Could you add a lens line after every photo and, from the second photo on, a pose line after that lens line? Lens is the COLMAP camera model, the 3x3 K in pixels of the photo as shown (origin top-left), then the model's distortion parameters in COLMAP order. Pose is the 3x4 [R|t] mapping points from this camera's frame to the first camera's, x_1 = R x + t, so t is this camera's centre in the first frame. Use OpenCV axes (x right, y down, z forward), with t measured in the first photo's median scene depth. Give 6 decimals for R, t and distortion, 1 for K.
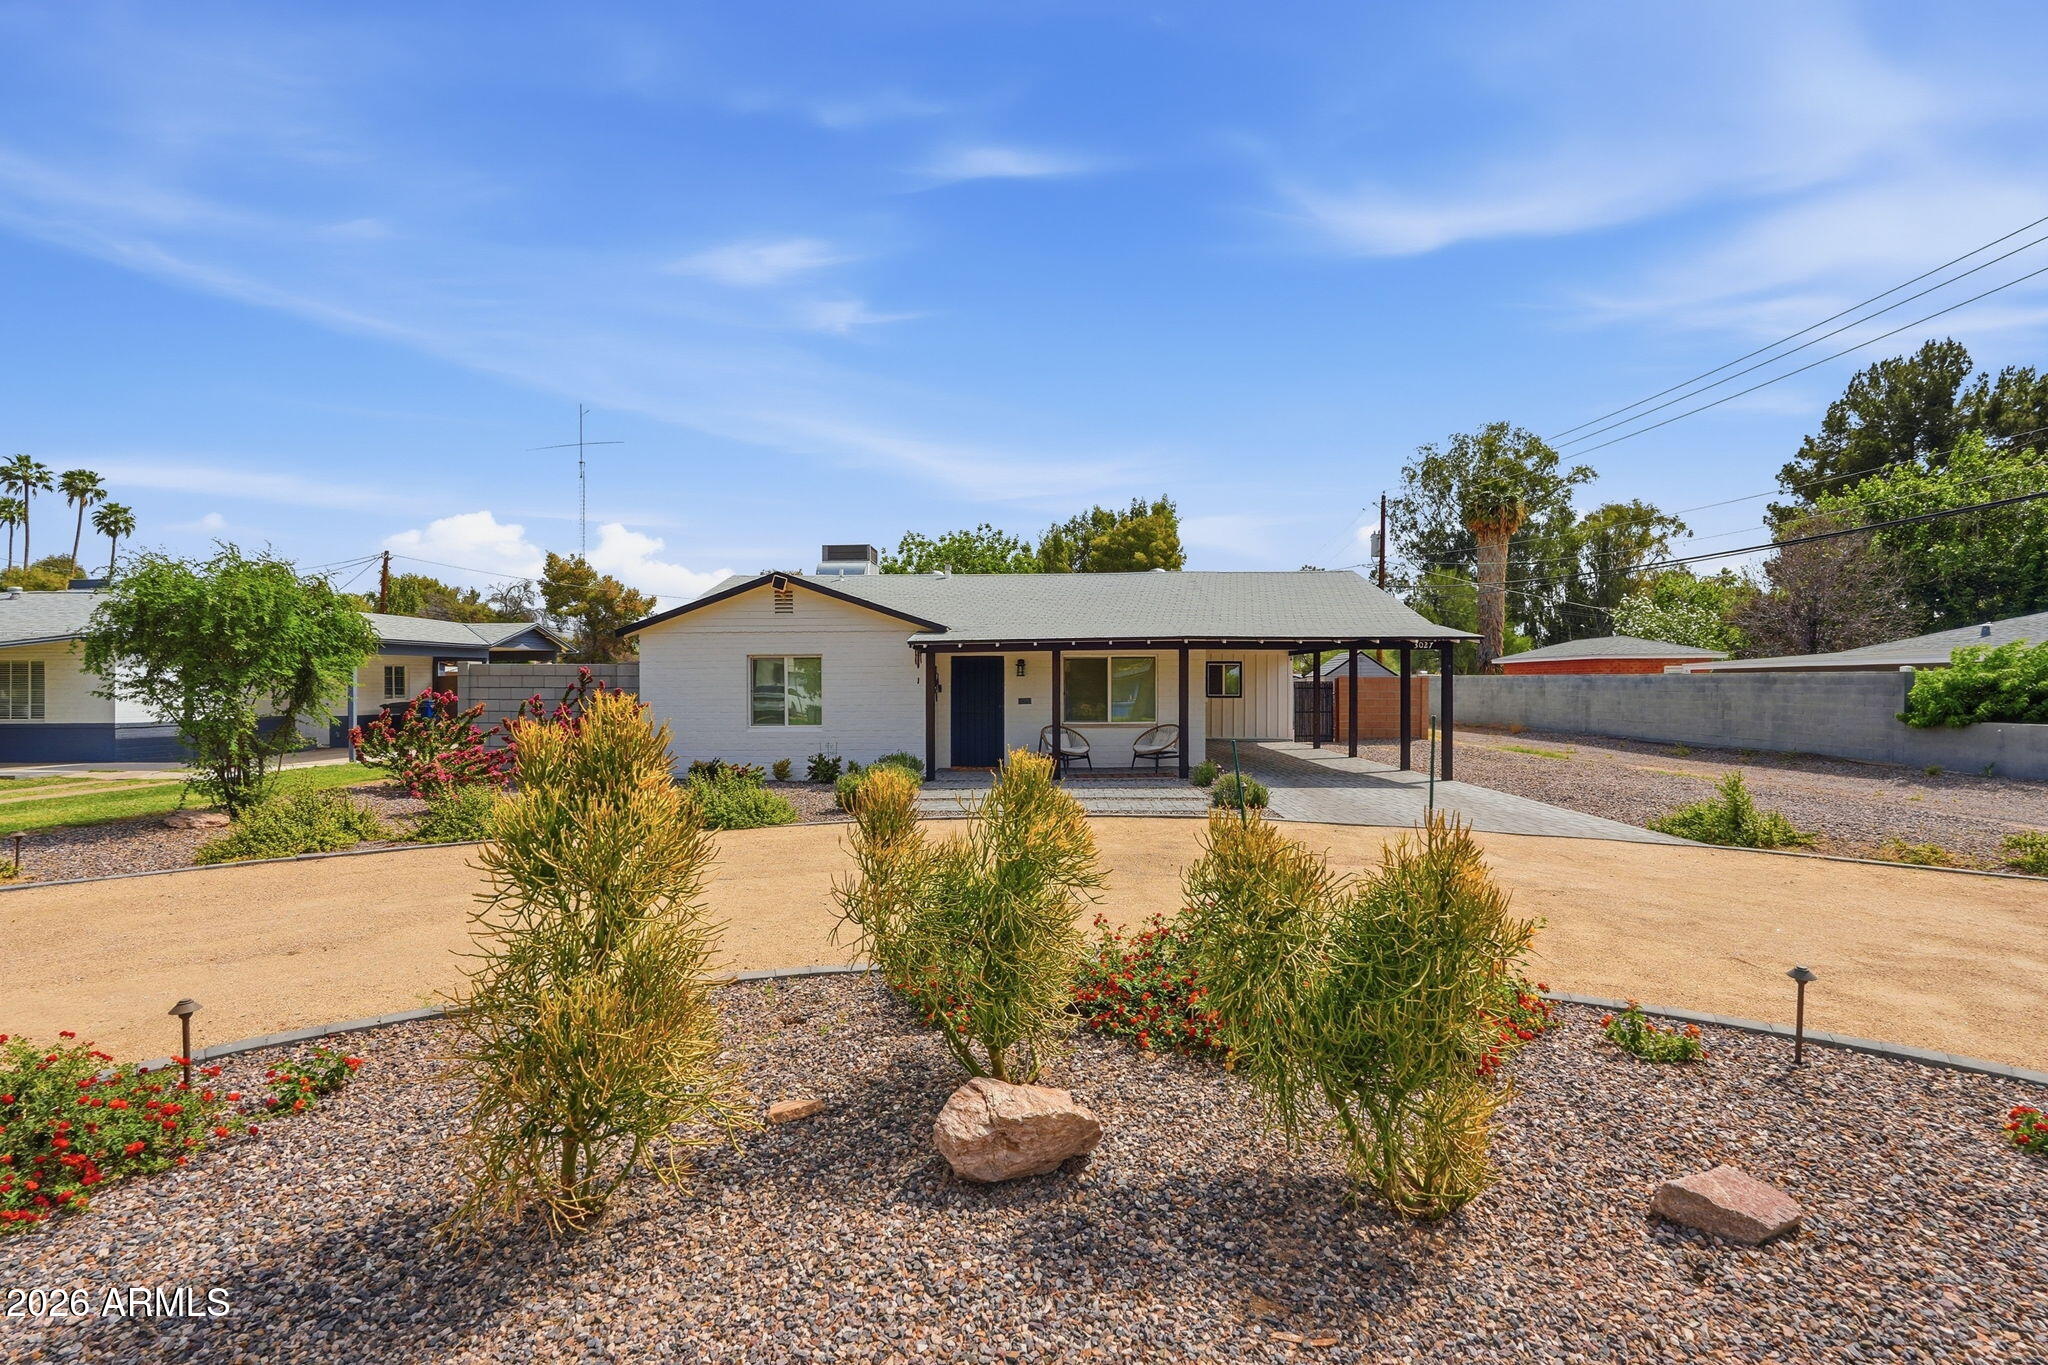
lens RADIAL K [[913.9, 0, 1036.2], [0, 913.9, 688.0], [0, 0, 1]] dist [-0.008148, 0.003315]
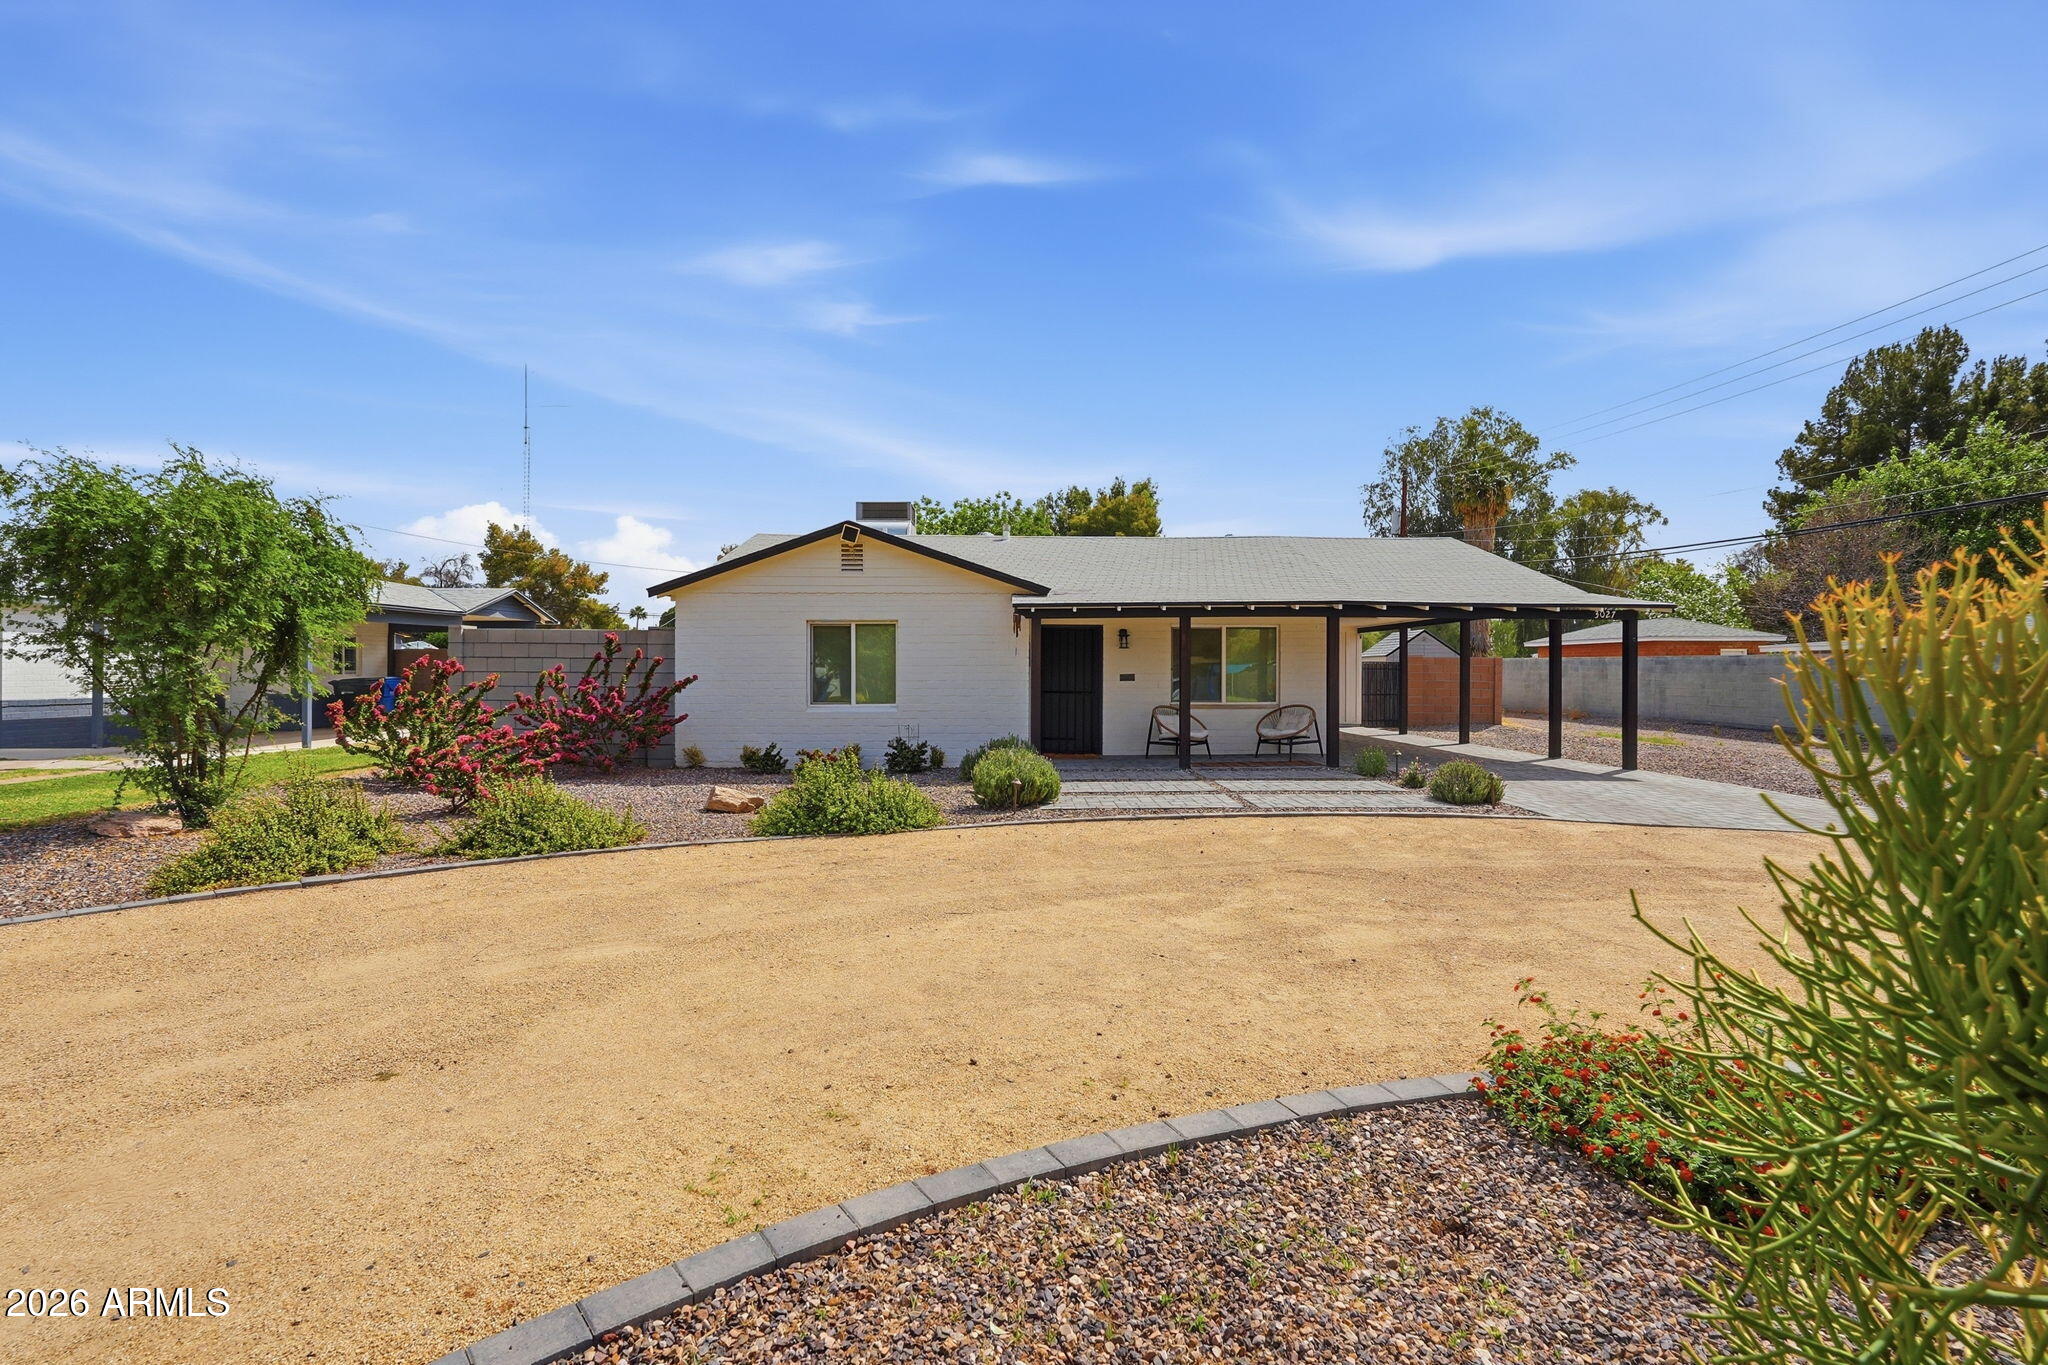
lens RADIAL K [[913.9, 0, 1018.2], [0, 913.9, 671.0], [0, 0, 1]] dist [-0.008148, 0.003315]
pose [[0.998343, 0.005387, 0.057285, -0.164356], [-0.005053, 0.999969, -0.005961, 0.013900], [-0.057315, 0.005662, 0.998340, 0.146511]]
